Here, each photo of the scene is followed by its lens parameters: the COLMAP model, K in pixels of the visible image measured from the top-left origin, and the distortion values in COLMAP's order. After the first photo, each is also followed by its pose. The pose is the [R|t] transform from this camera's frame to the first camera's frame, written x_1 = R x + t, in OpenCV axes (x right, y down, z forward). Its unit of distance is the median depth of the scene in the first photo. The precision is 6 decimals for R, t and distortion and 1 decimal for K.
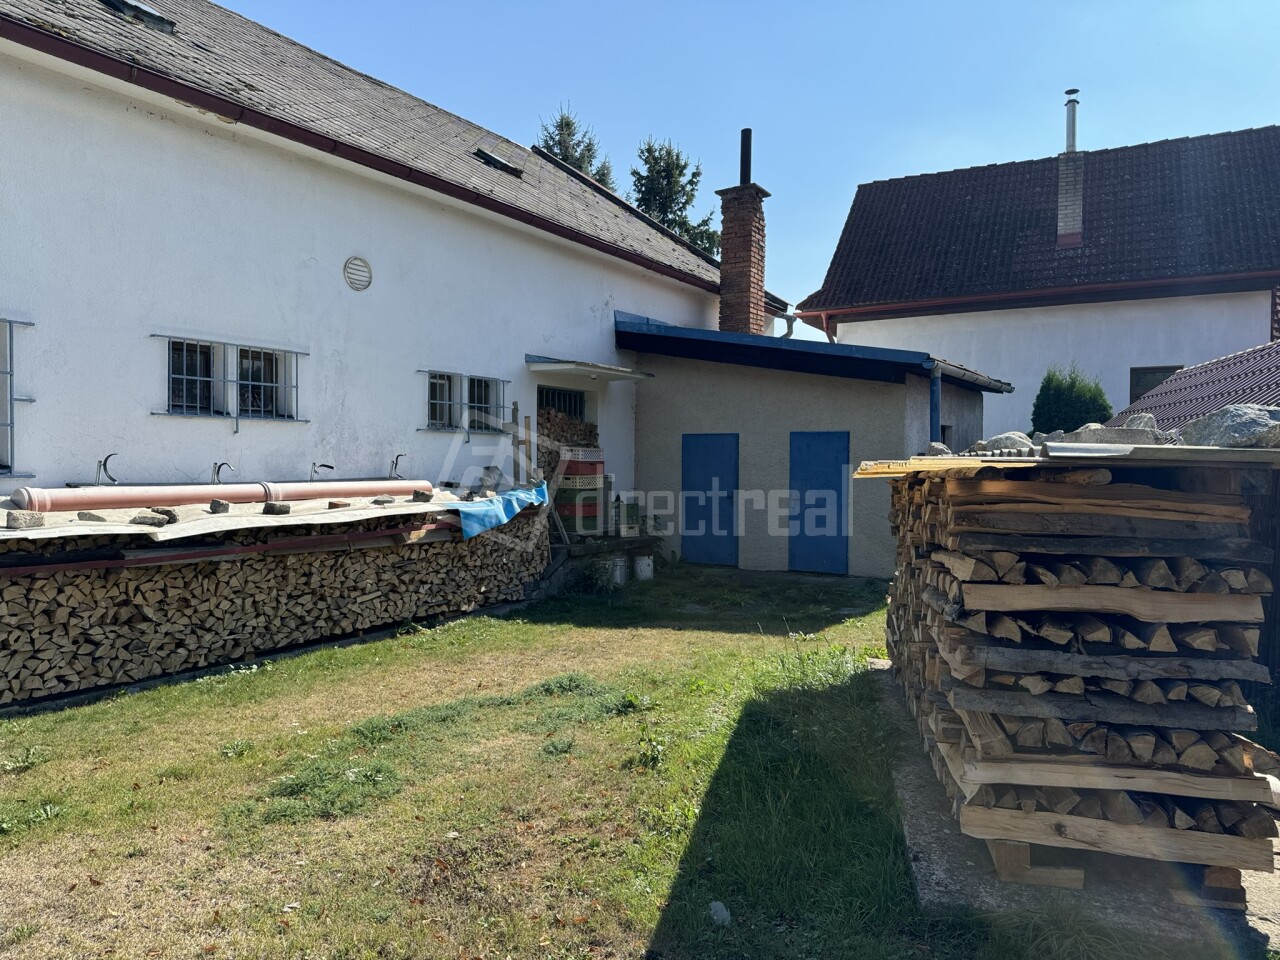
lens RADIAL K [[879.8, 0, 640.0], [0, 879.8, 480.0], [0, 0, 1]] dist [0.052794, -0.100153]
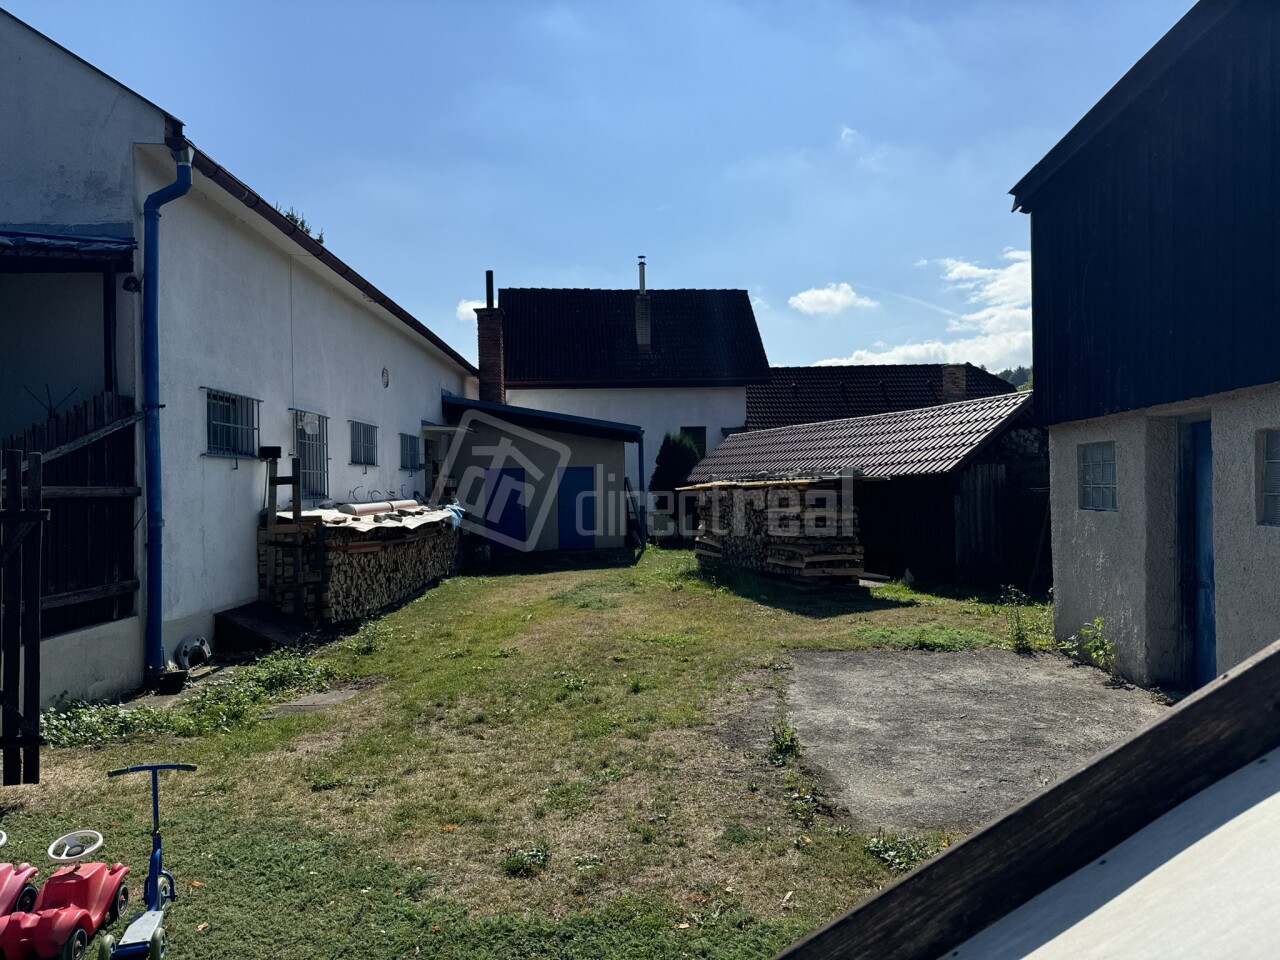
lens RADIAL K [[879.8, 0, 640.0], [0, 879.8, 480.0], [0, 0, 1]] dist [0.052794, -0.100153]
pose [[0.822874, -0.015977, 0.568000, -0.768878], [0.030614, 0.999399, -0.016239, 0.003482], [-0.567399, 0.030751, 0.822869, -0.572703]]
